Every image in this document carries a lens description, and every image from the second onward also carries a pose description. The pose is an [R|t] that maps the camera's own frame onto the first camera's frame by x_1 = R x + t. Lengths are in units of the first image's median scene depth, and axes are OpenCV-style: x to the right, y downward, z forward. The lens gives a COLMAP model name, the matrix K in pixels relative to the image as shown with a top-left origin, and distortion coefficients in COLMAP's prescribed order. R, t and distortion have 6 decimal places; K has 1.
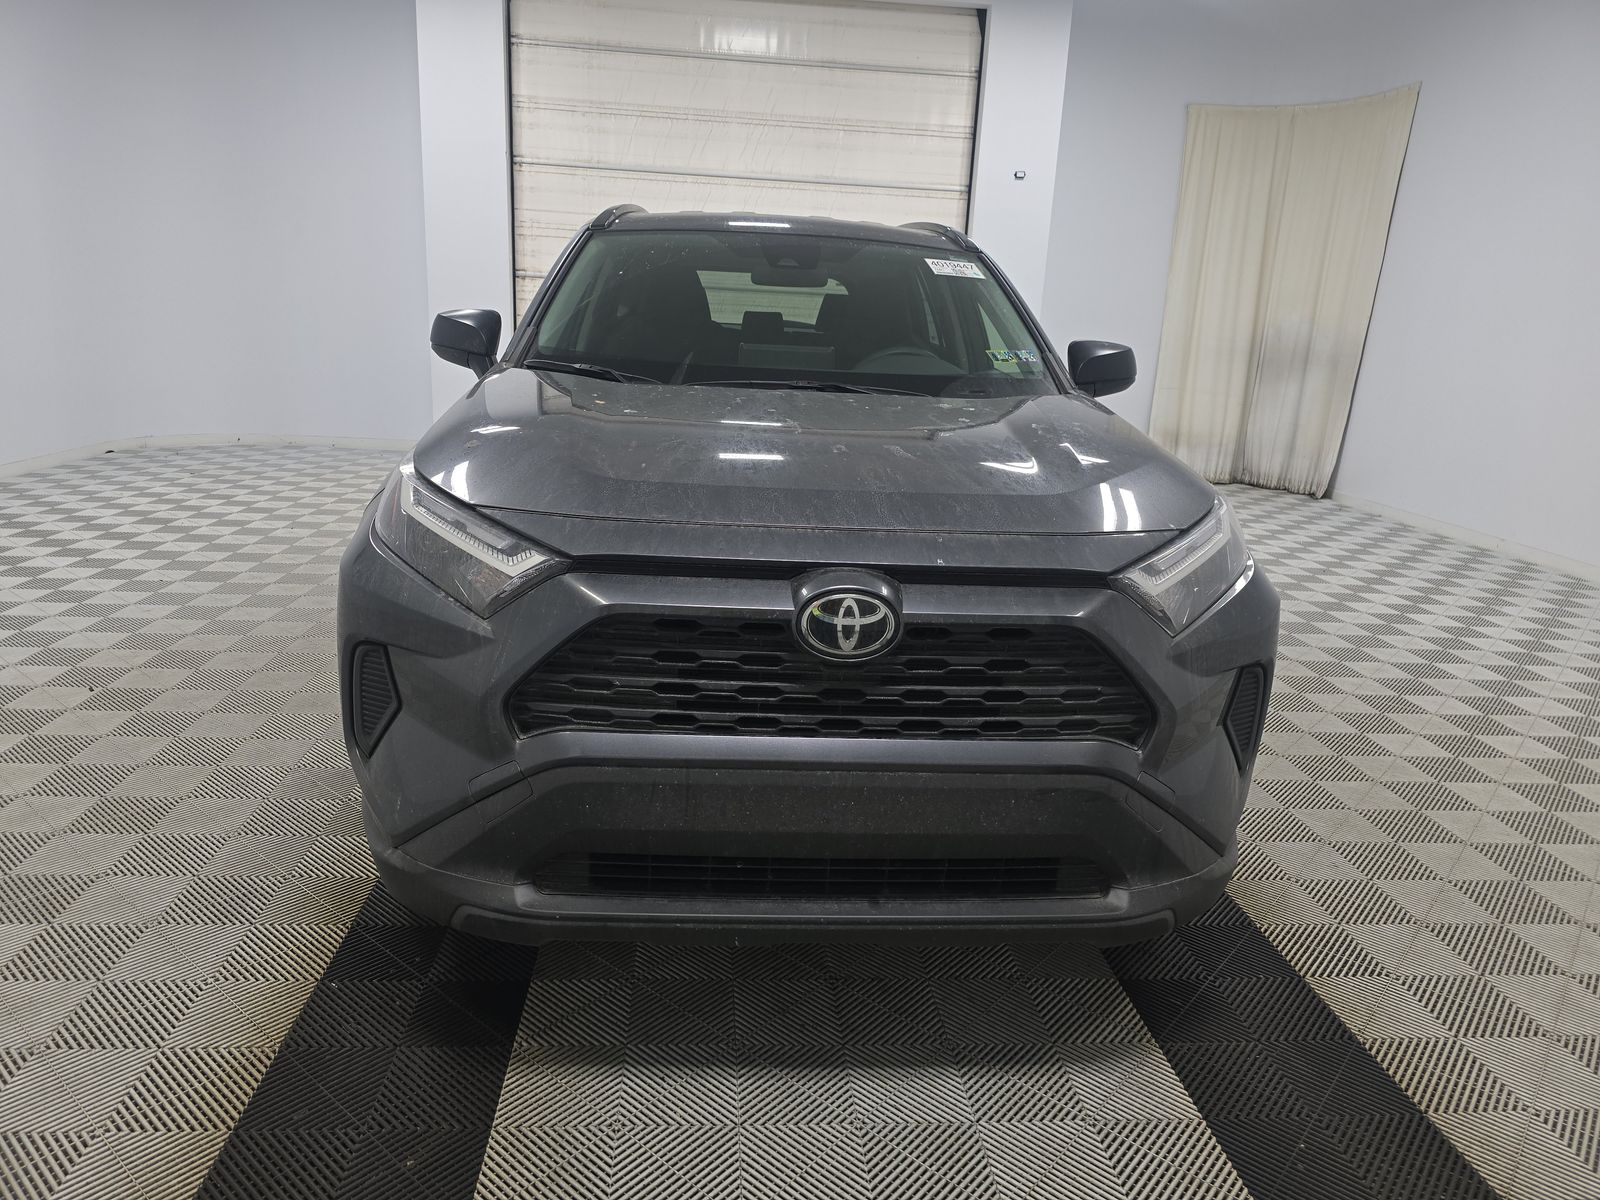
lens RADIAL K [[1101.2, 0, 800.0], [0, 1101.2, 600.0], [0, 0, 1]] dist [0.057213, -0.042388]
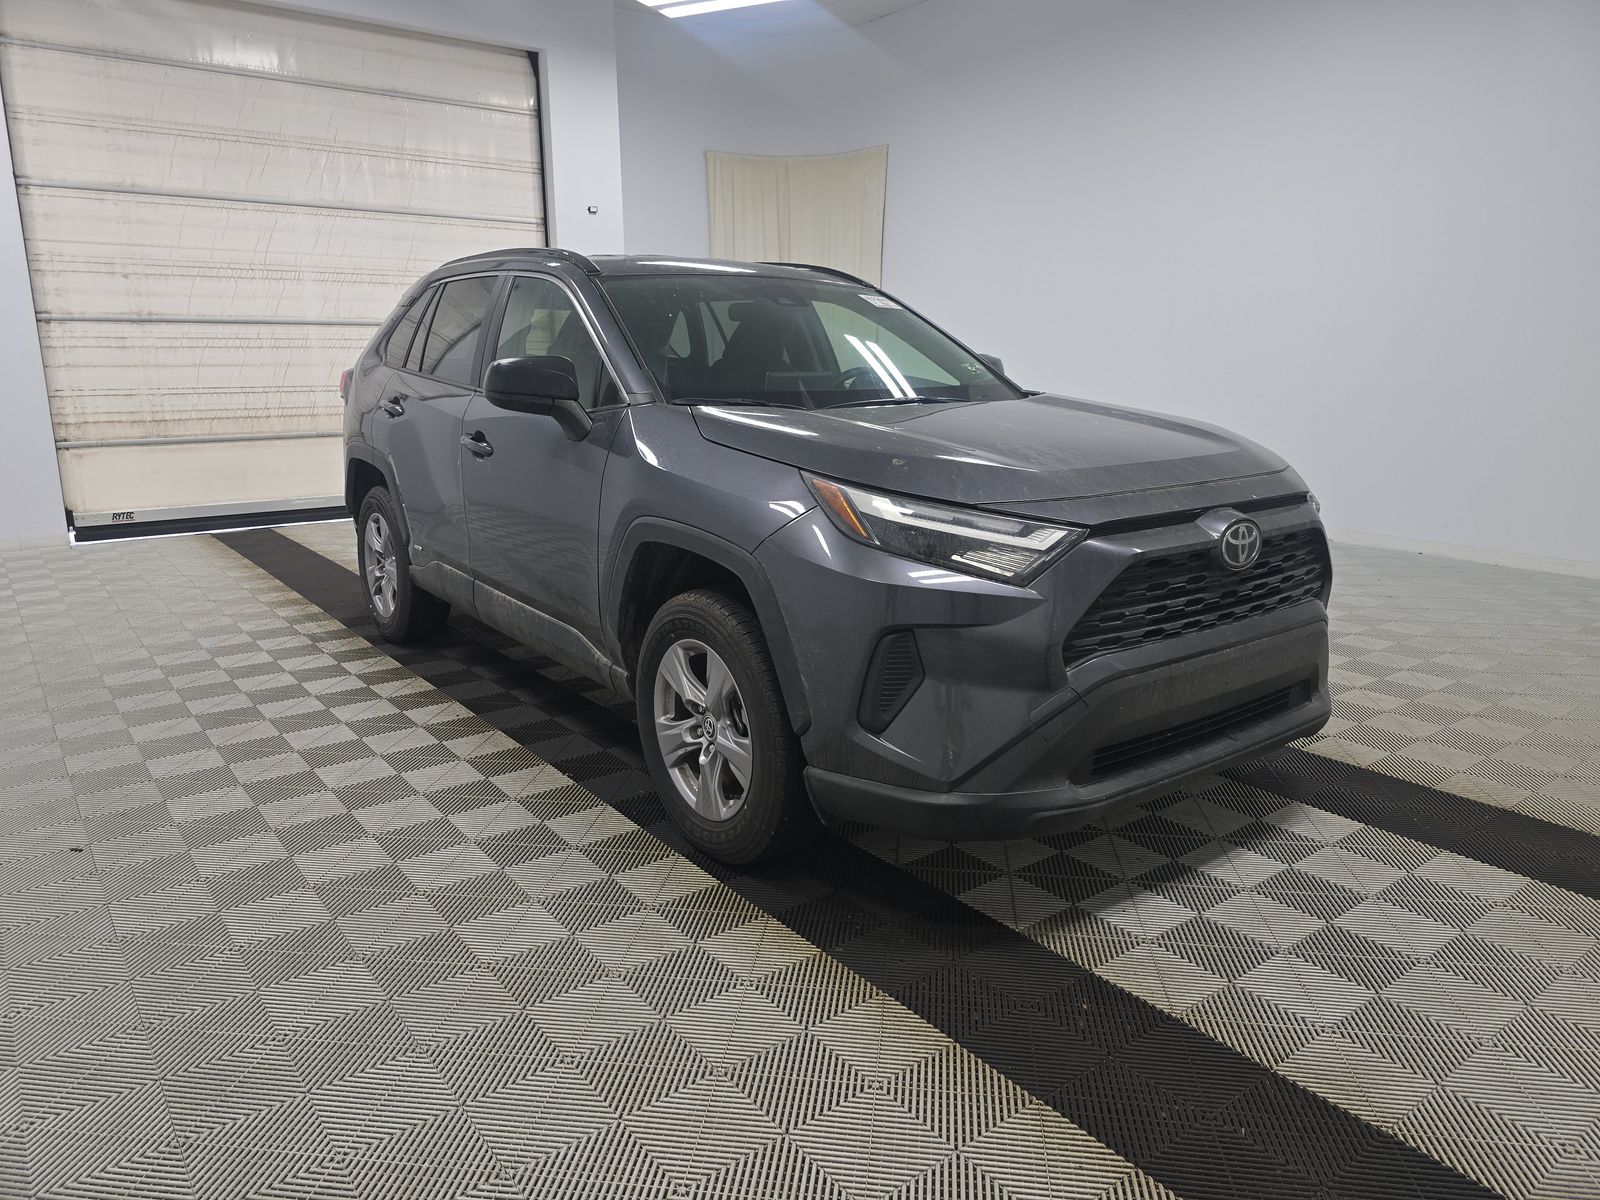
lens RADIAL K [[1101.2, 0, 800.0], [0, 1101.2, 600.0], [0, 0, 1]] dist [0.057213, -0.042388]
pose [[0.835743, -0.172120, 0.521448, -0.259938], [0.181217, 0.982856, 0.033978, -0.012983], [-0.518356, 0.066099, 0.852606, 0.009386]]
